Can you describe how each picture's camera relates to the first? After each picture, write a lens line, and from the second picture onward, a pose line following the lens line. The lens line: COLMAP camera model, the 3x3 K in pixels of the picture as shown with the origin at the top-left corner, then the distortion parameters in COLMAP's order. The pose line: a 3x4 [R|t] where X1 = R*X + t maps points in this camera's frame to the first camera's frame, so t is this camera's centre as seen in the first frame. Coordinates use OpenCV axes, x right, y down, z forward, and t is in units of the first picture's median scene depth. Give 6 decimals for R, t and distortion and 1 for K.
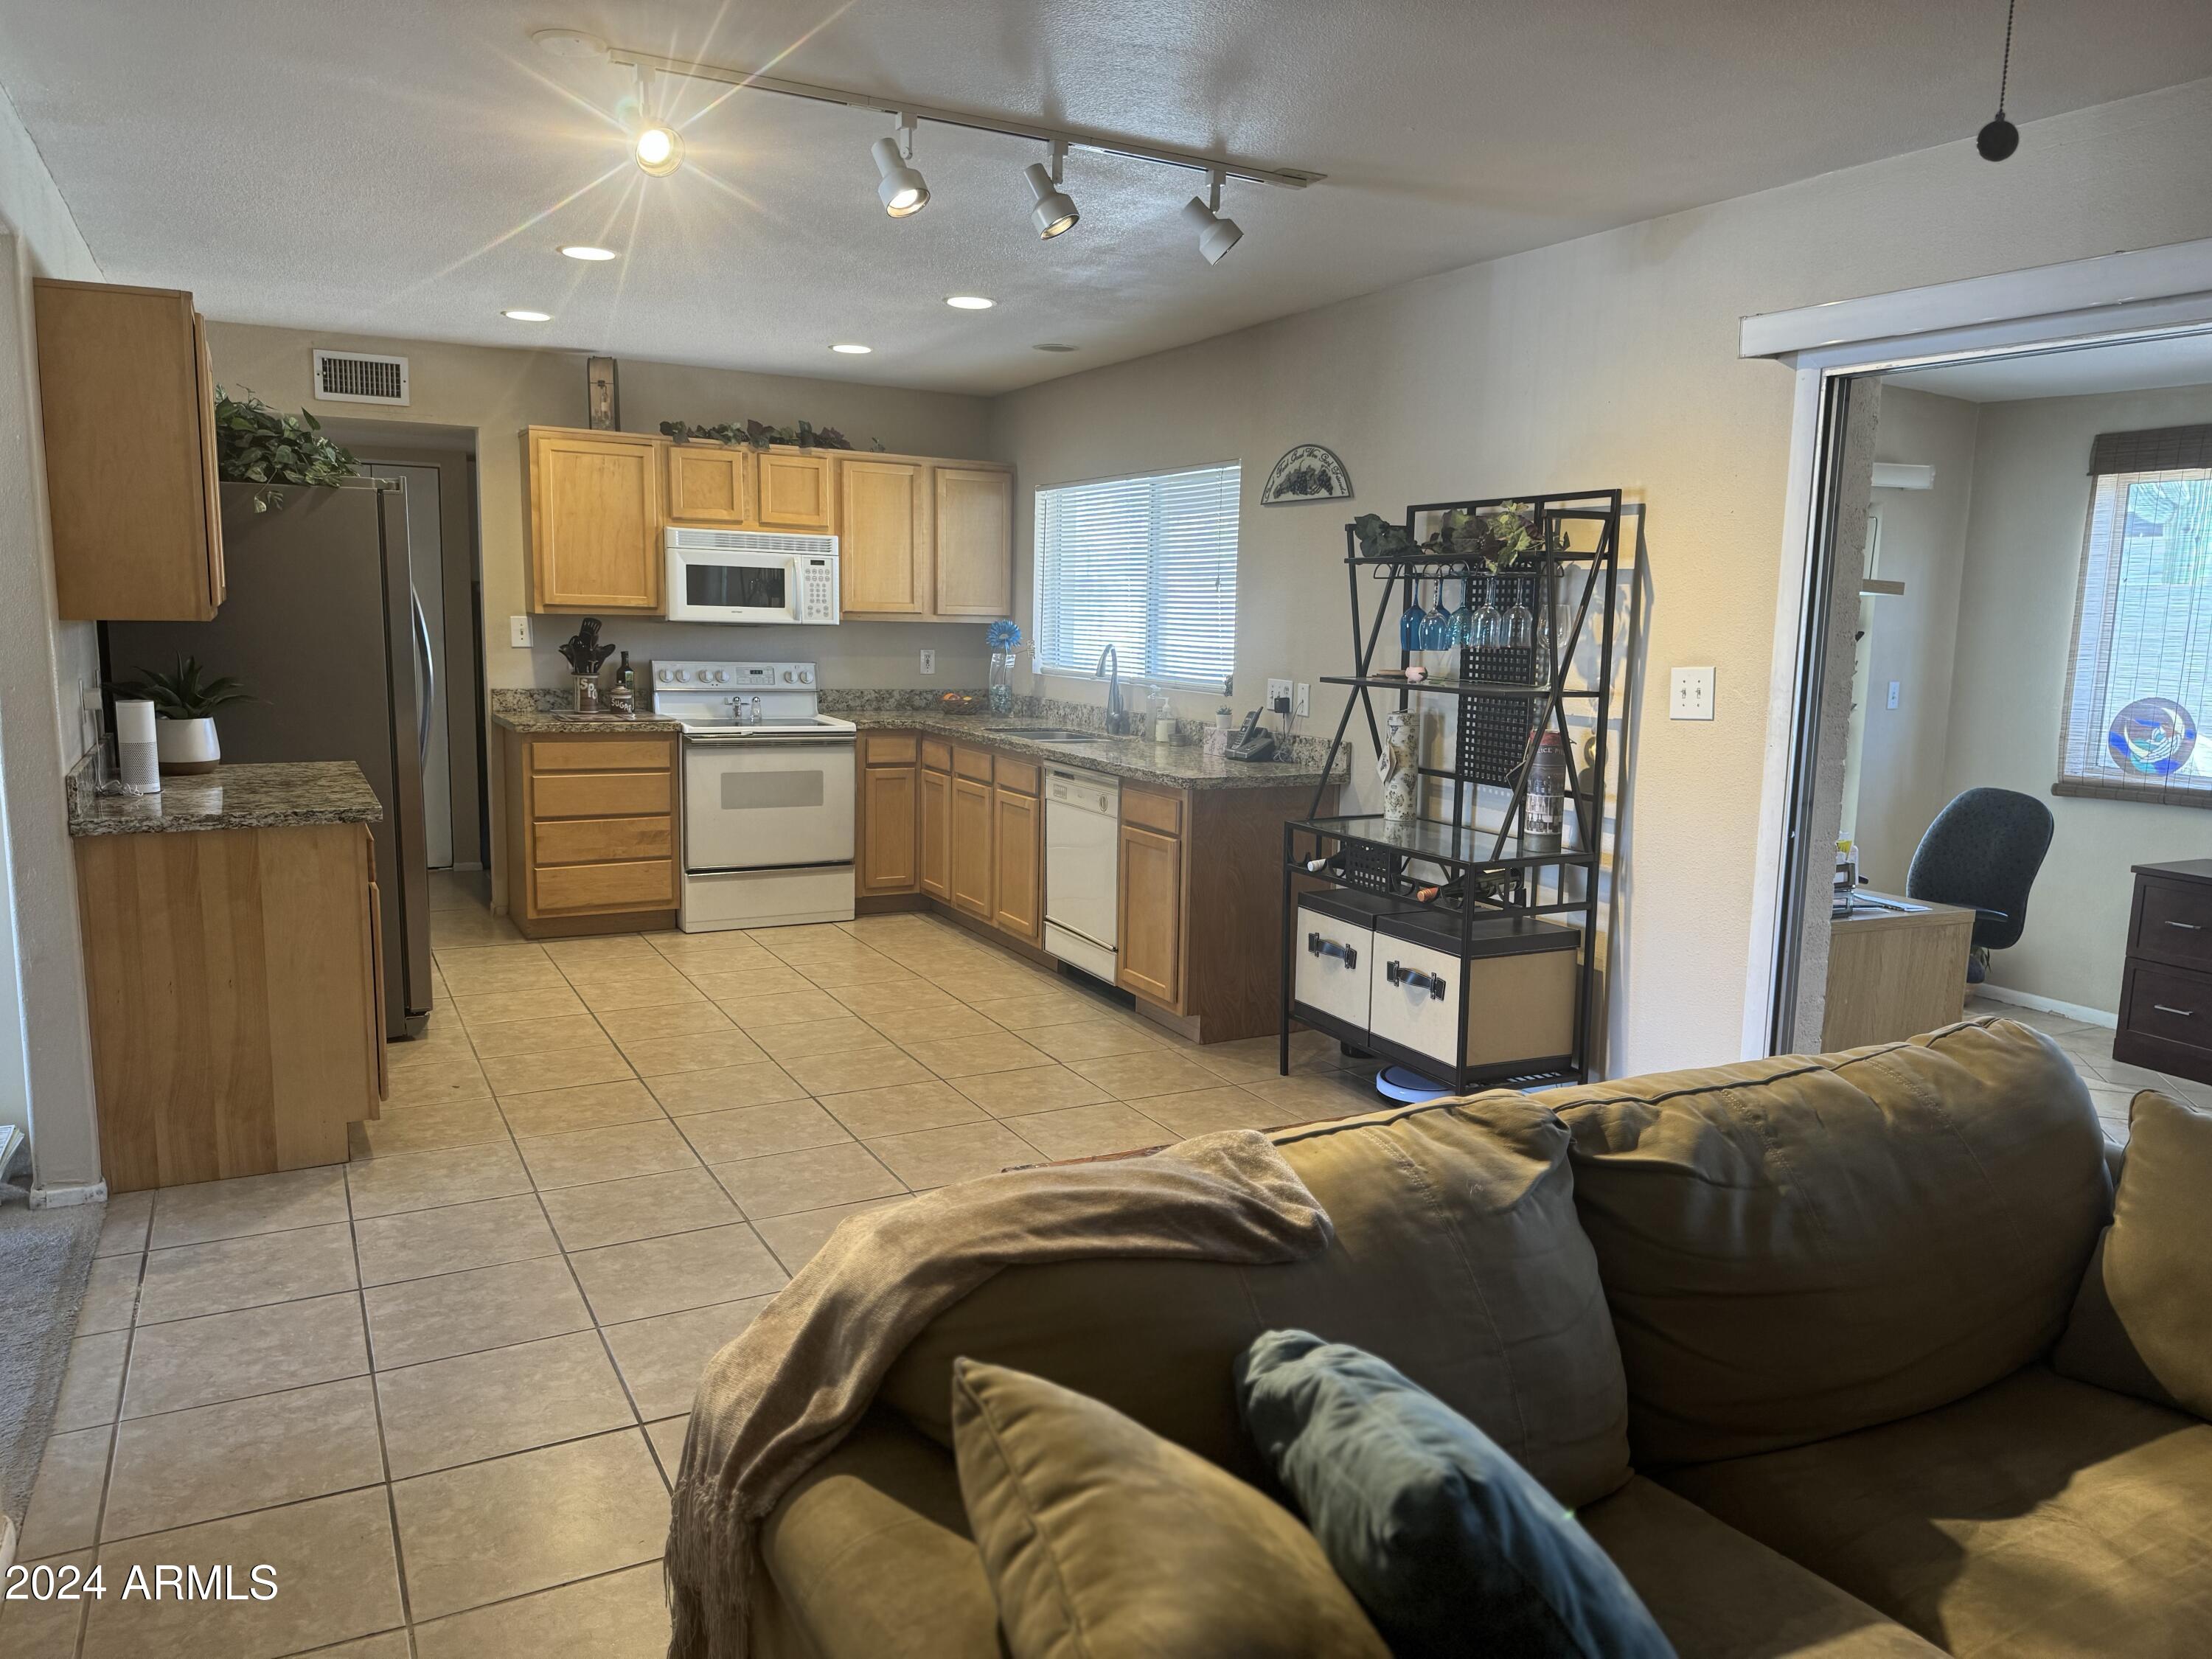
lens RADIAL K [[1575.9, 0, 1112.7], [0, 1575.9, 836.5], [0, 0, 1]] dist [0.011639, -0.009969]
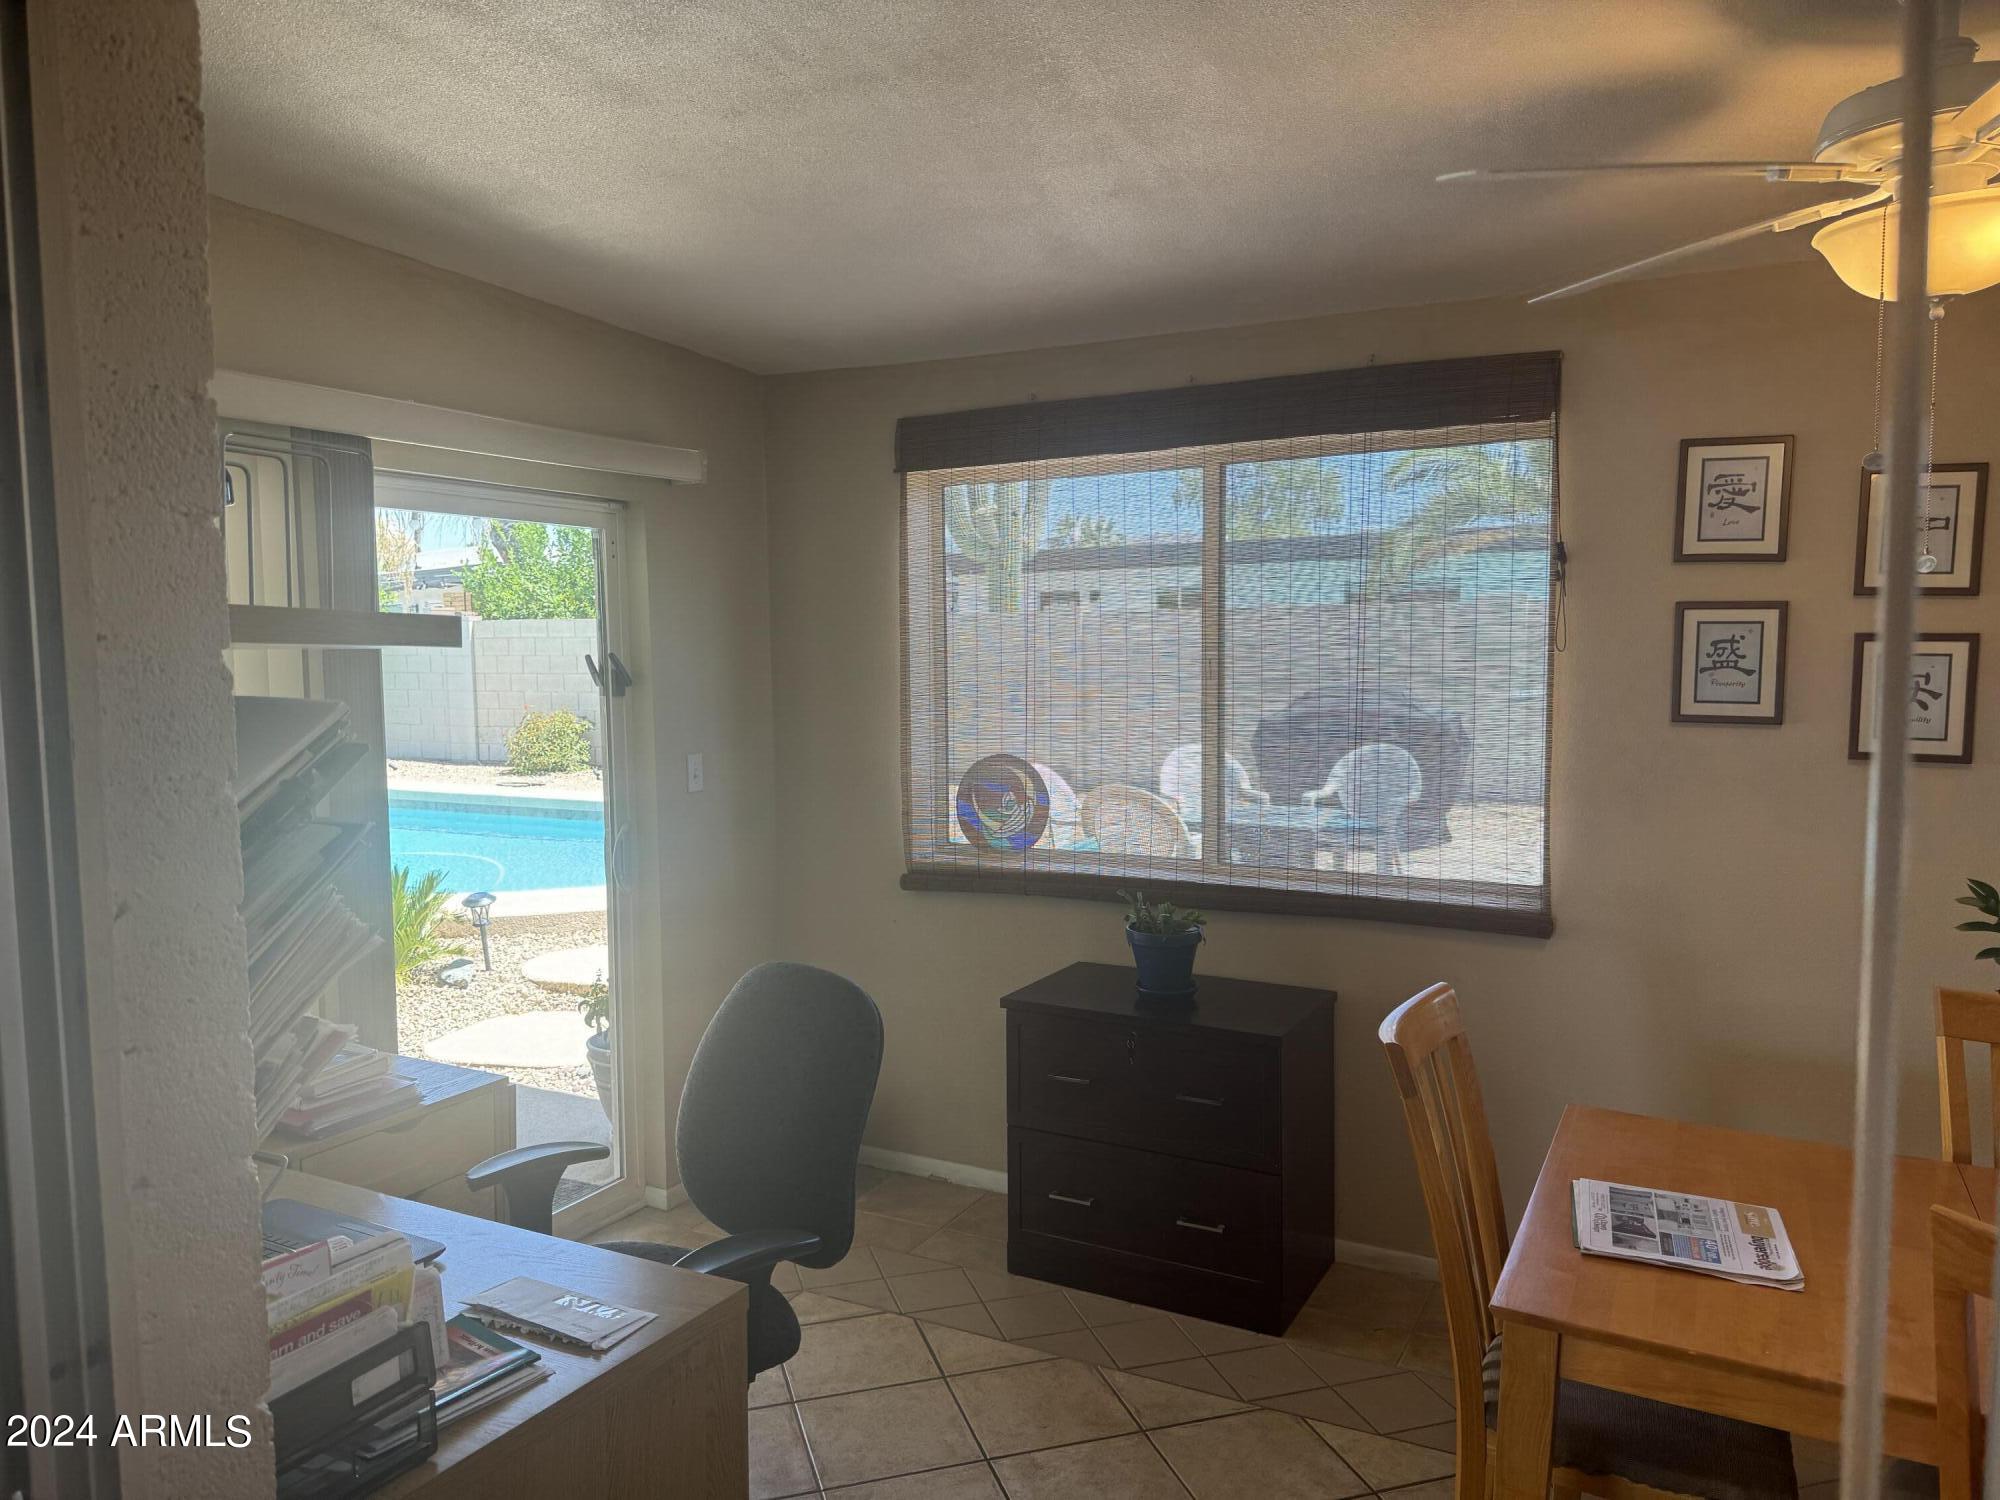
lens RADIAL K [[1424.9, 0, 1007.2], [0, 1424.9, 752.1], [0, 0, 1]] dist [0.011639, -0.009969]
pose [[0.828814, -0.071117, 0.554986, 0.269181], [0.109091, 0.993393, -0.035619, -0.064145], [-0.548787, 0.090065, 0.831096, 0.409556]]
